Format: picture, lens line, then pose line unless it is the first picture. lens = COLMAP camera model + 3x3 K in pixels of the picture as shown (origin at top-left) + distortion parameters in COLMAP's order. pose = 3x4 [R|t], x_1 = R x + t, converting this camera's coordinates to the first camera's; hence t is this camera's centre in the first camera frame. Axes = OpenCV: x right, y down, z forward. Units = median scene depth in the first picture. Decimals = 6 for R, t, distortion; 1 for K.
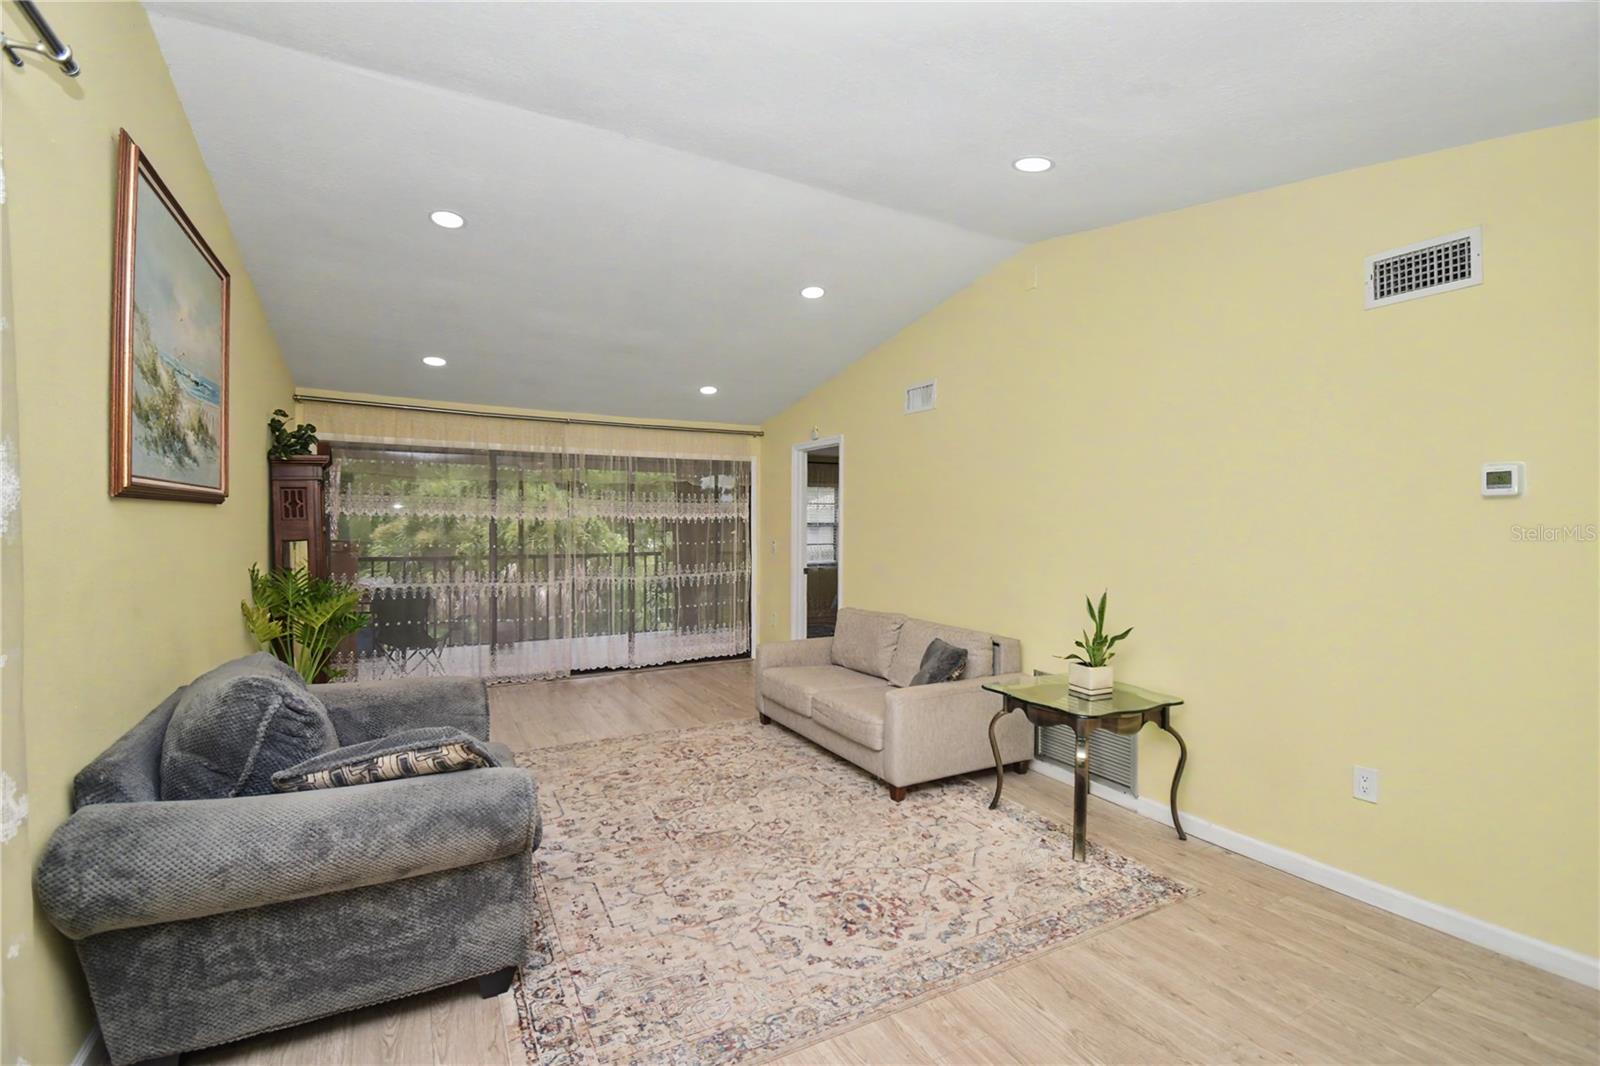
lens RADIAL K [[720.4, 0, 799.4], [0, 720.4, 527.5], [0, 0, 1]] dist [-0.003907, -0.012462]
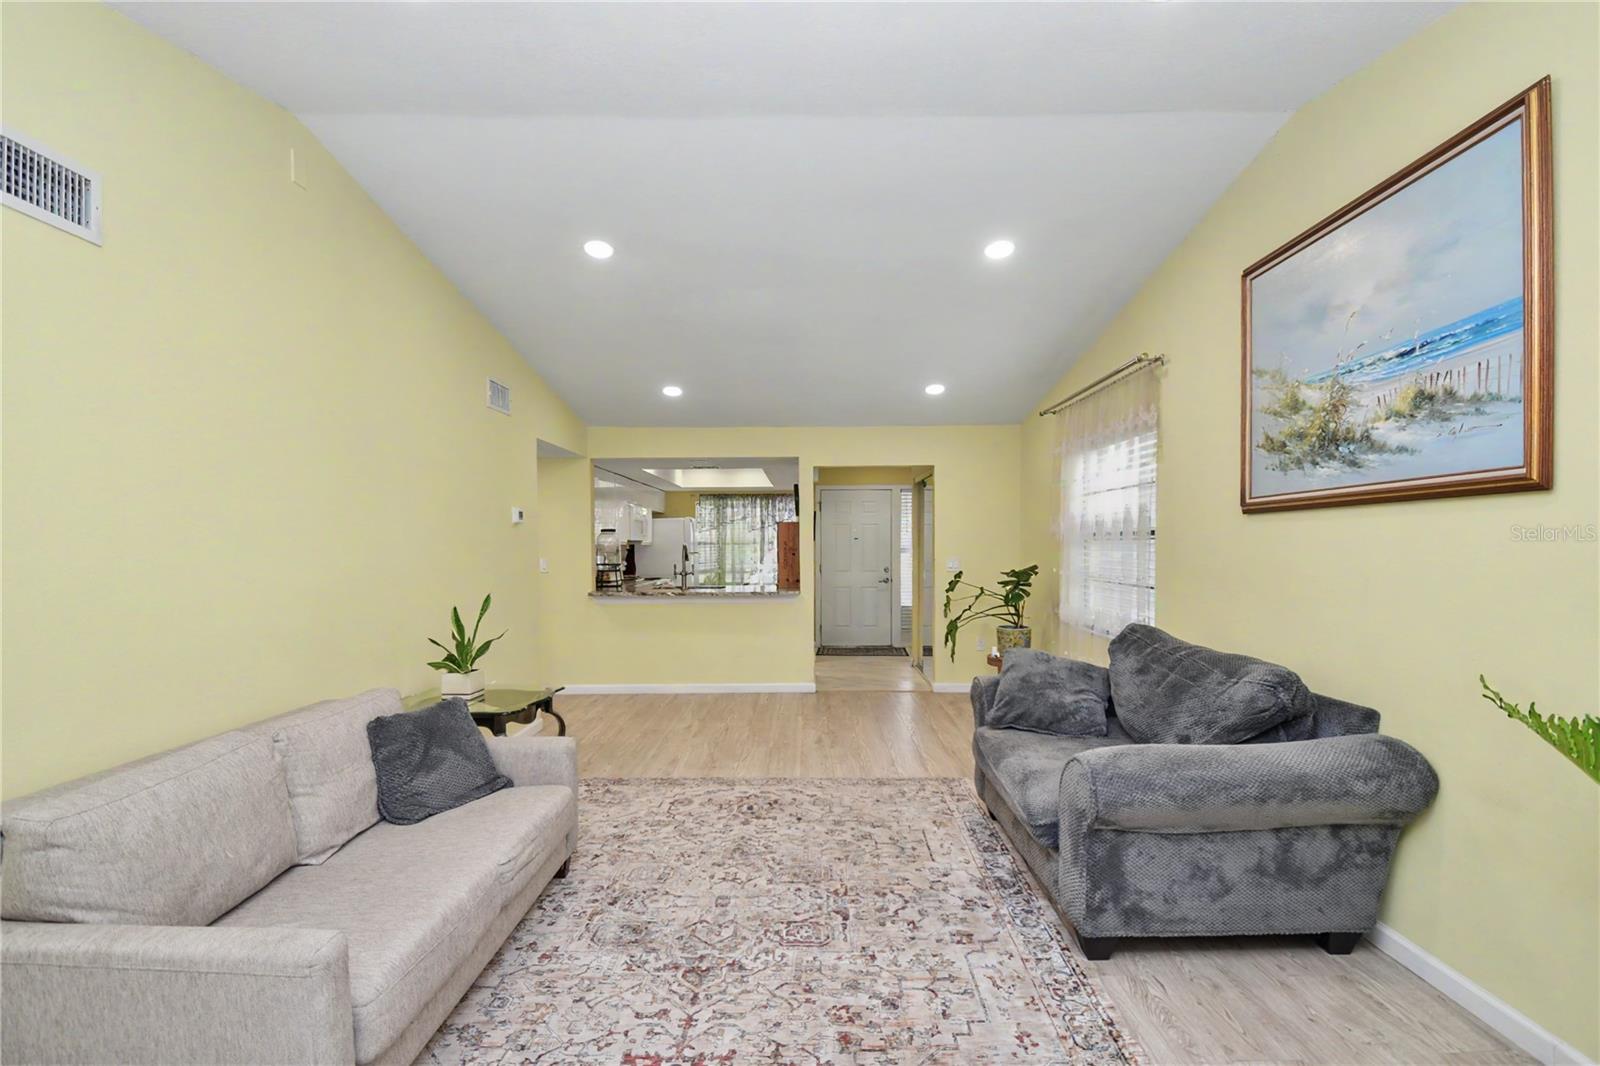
lens RADIAL K [[720.4, 0, 806.2], [0, 720.4, 546.3], [0, 0, 1]] dist [-0.003907, -0.012462]
pose [[-0.877712, 0.004197, 0.479170, -0.565373], [0.009538, 0.999917, 0.008712, 0.004562], [-0.479093, 0.012216, -0.877679, 1.801494]]
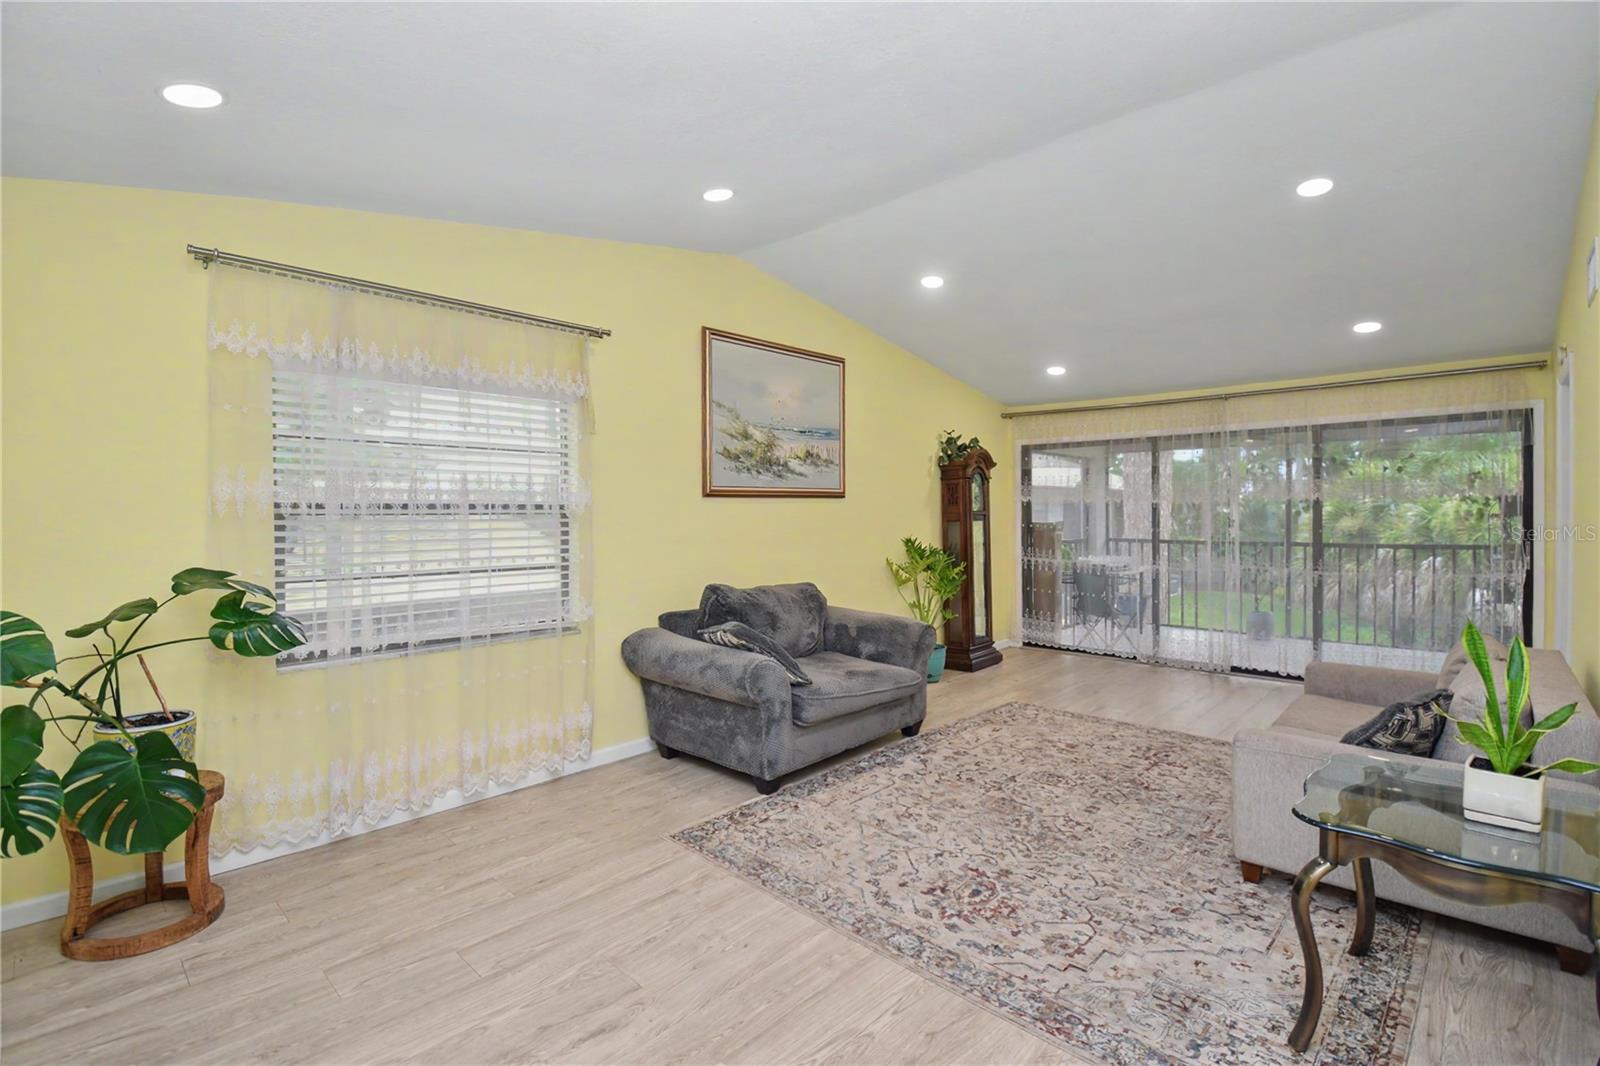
lens RADIAL K [[720.4, 0, 798.0], [0, 720.4, 521.7], [0, 0, 1]] dist [-0.003907, -0.012462]
pose [[0.301096, 0.010995, -0.953530, 0.786866], [-0.000844, 0.999936, 0.011264, 0.006715], [0.953593, -0.002587, 0.301087, 0.390770]]
